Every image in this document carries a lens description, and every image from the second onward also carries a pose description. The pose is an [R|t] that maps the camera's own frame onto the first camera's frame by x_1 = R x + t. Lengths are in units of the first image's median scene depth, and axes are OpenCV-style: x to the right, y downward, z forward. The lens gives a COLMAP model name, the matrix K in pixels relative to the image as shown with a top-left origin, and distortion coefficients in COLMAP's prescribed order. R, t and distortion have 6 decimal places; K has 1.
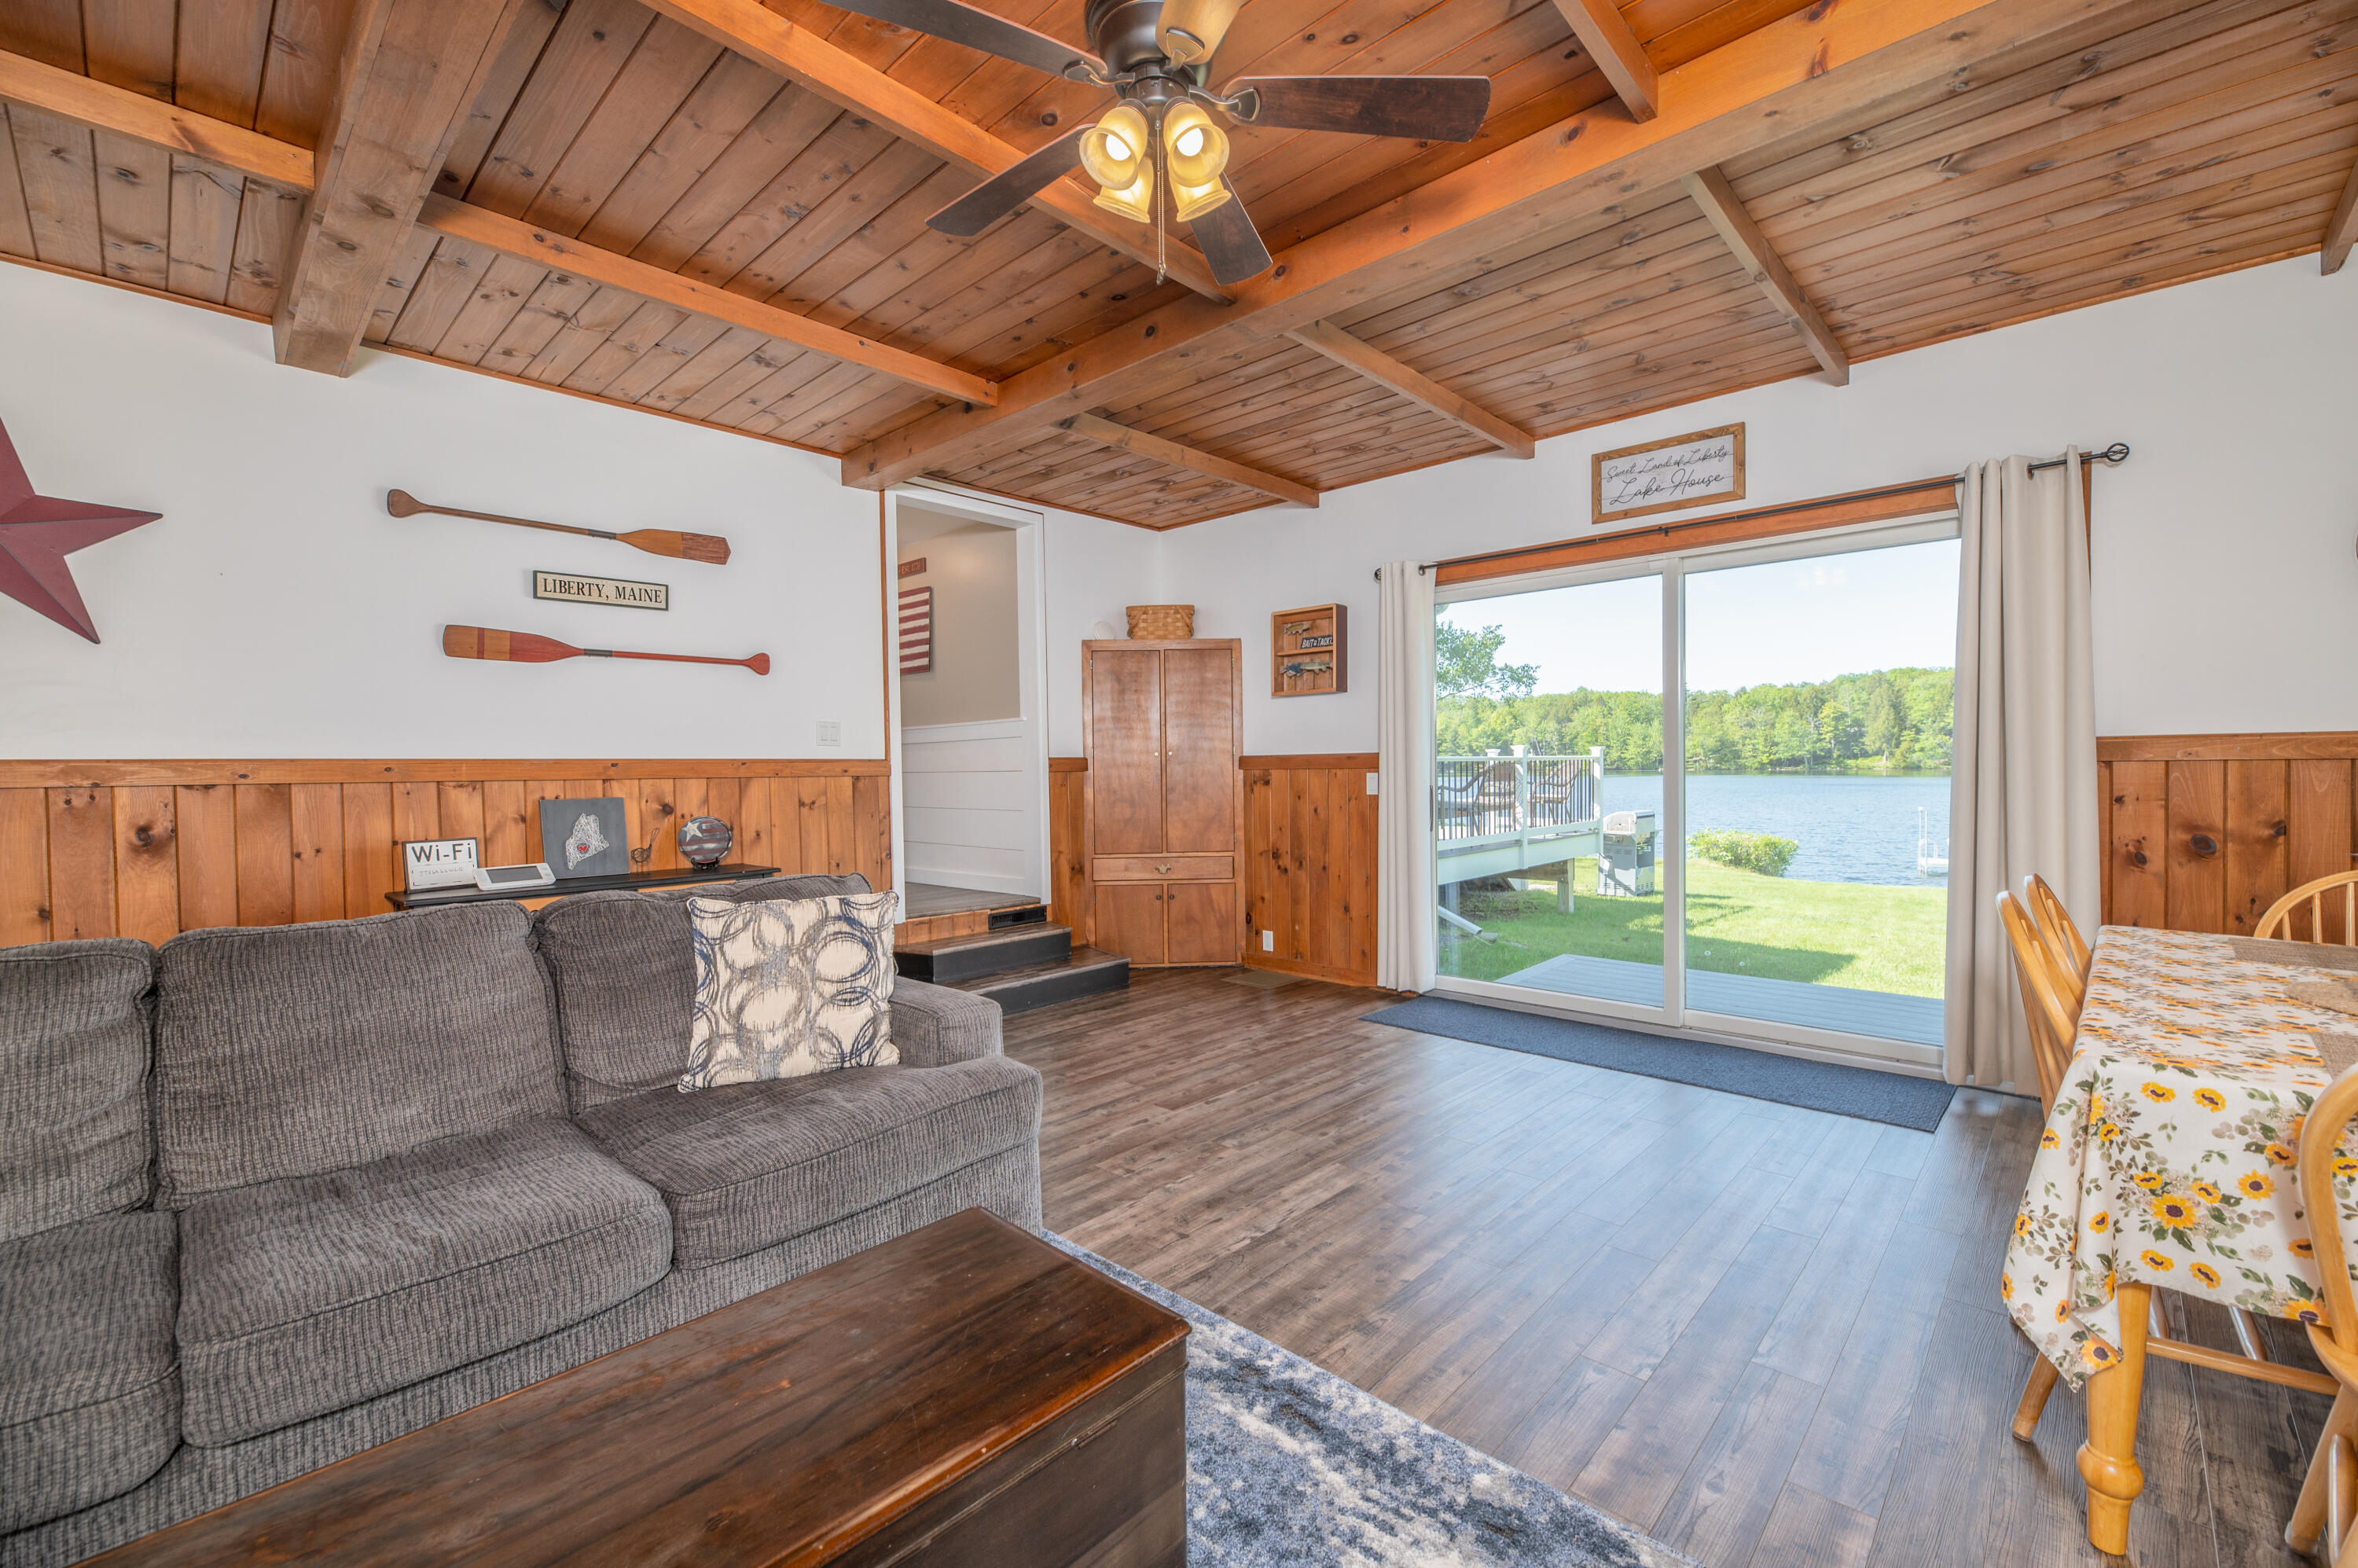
lens RADIAL K [[969.0, 0, 1186.4], [0, 969.0, 781.4], [0, 0, 1]] dist [-0.011934, -0.000093]
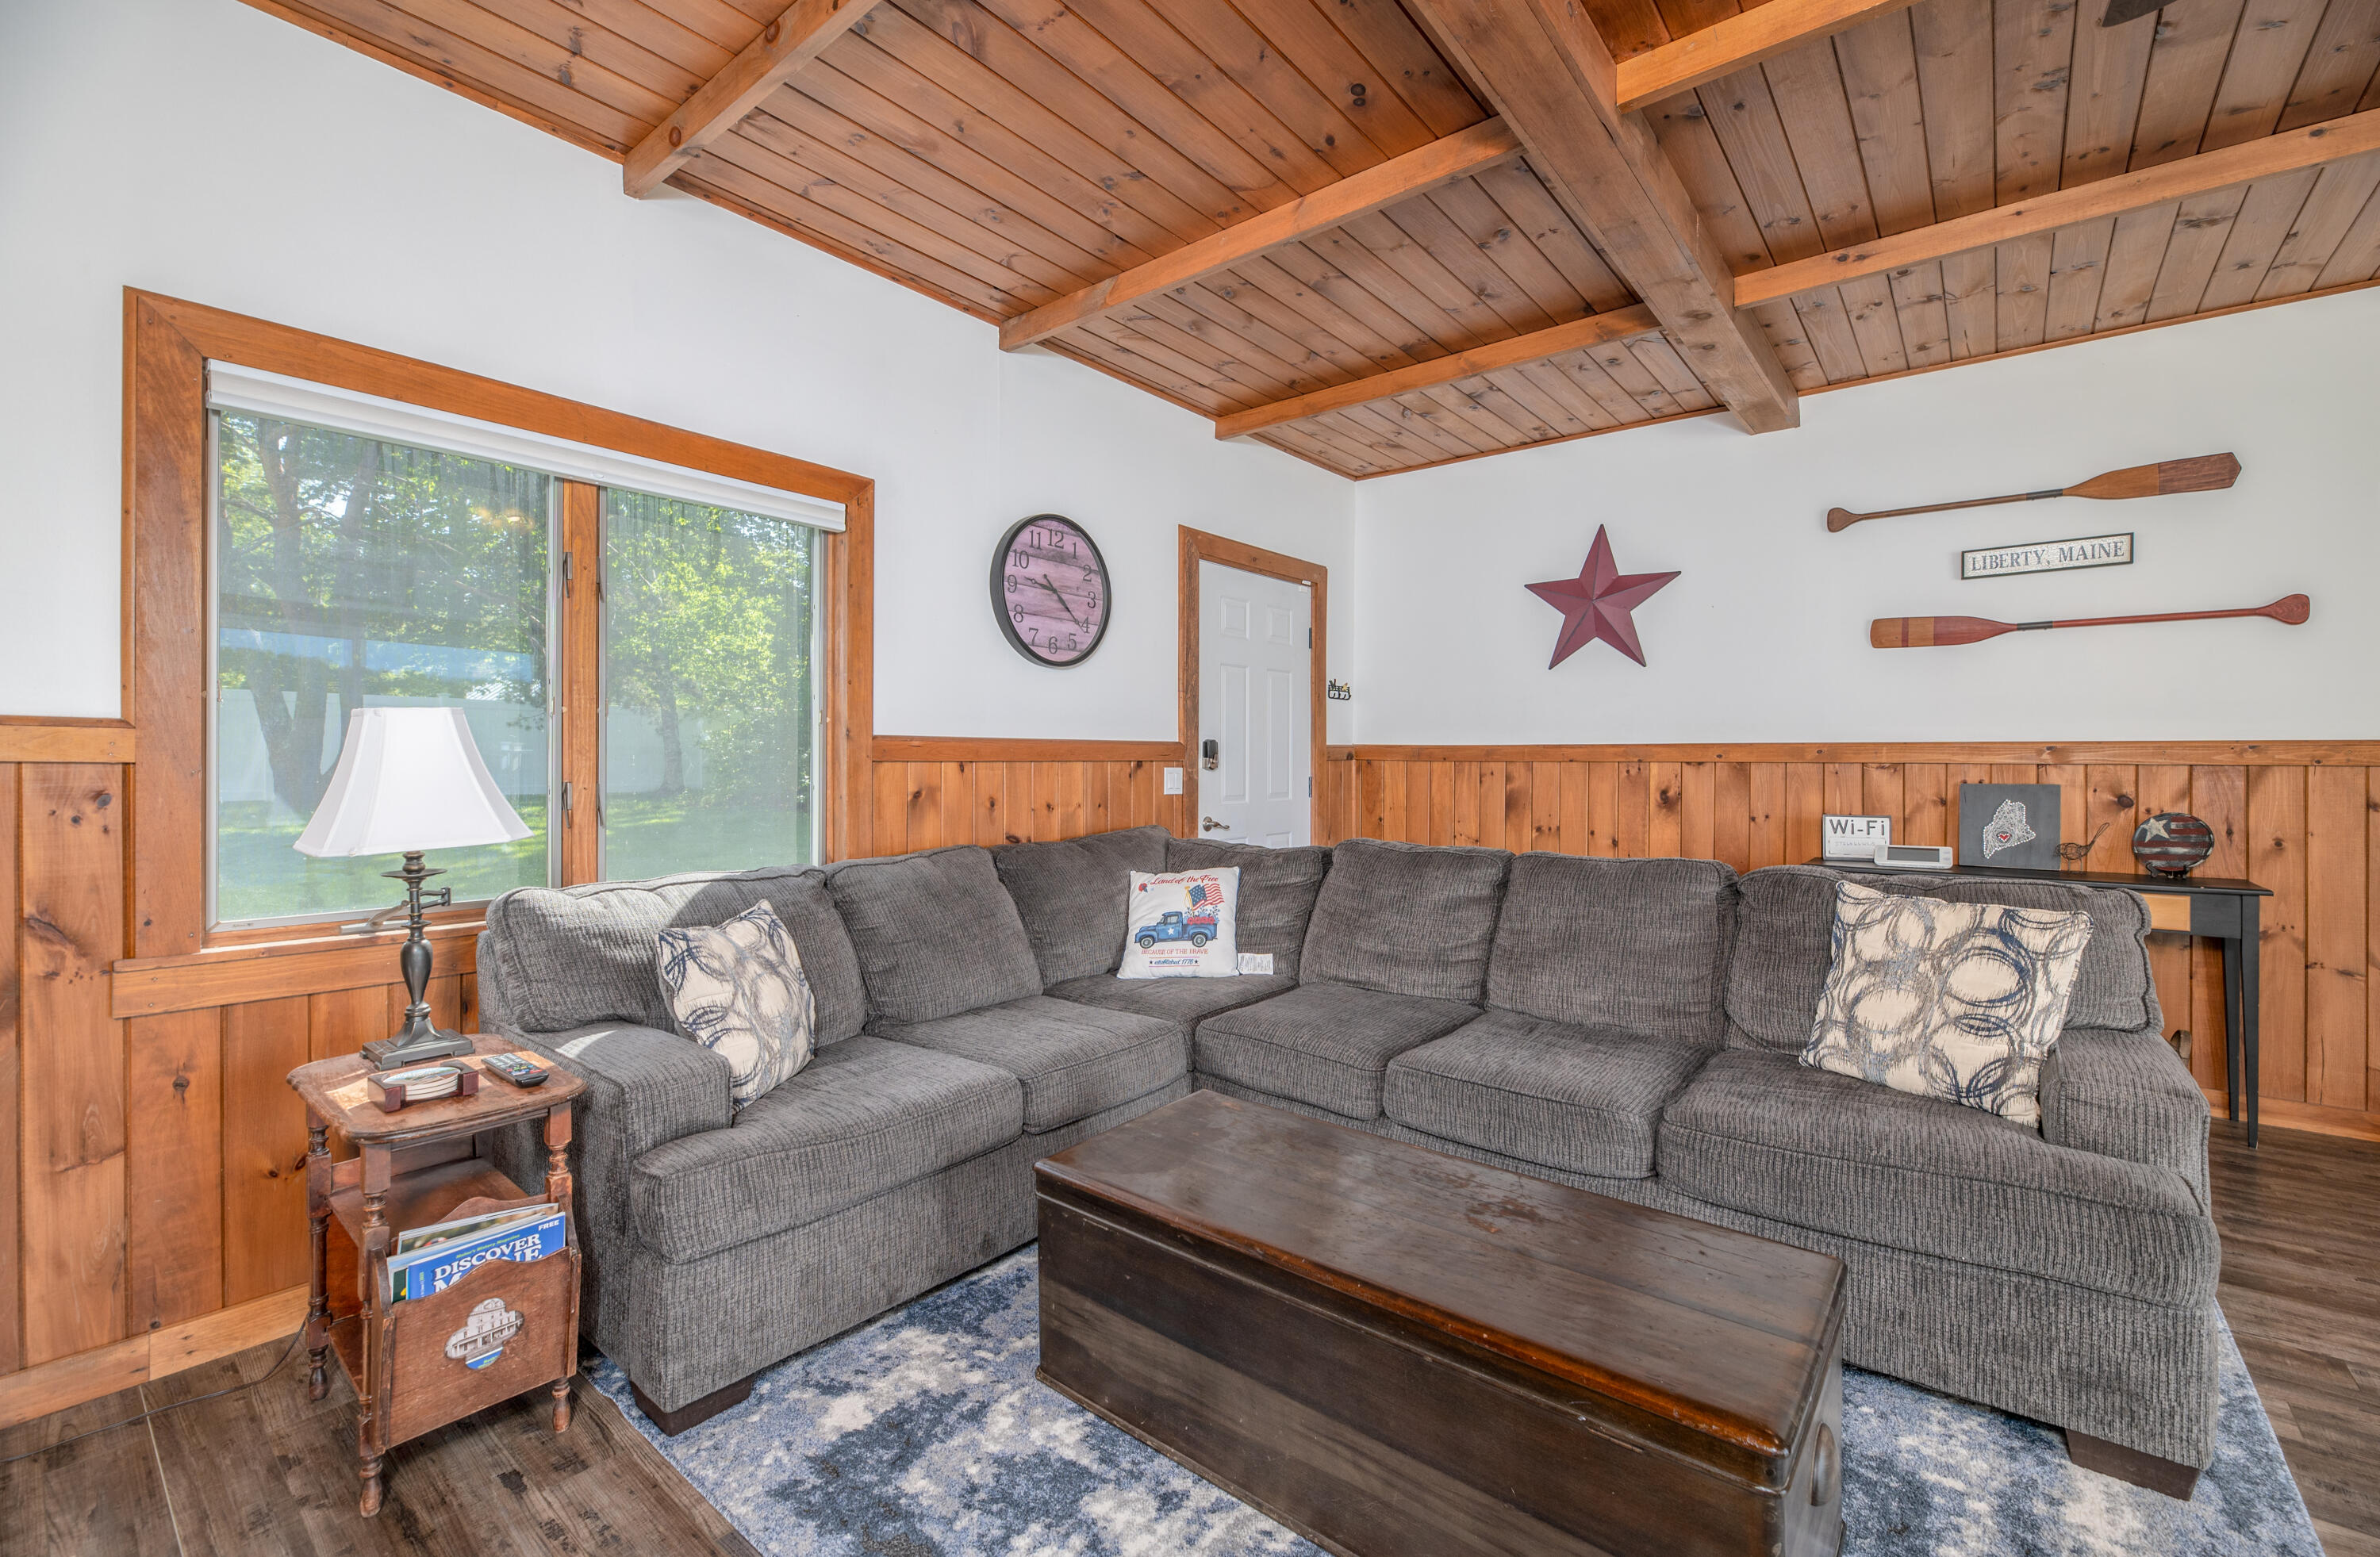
lens RADIAL K [[990.1, 0, 1223.9], [0, 990.1, 750.8], [0, 0, 1]] dist [-0.001539, -0.000271]
pose [[0.087478, 0.004686, -0.996155, 0.352285], [-0.018488, 0.999824, 0.003080, -0.004357], [0.995995, 0.018148, 0.087549, 0.209251]]
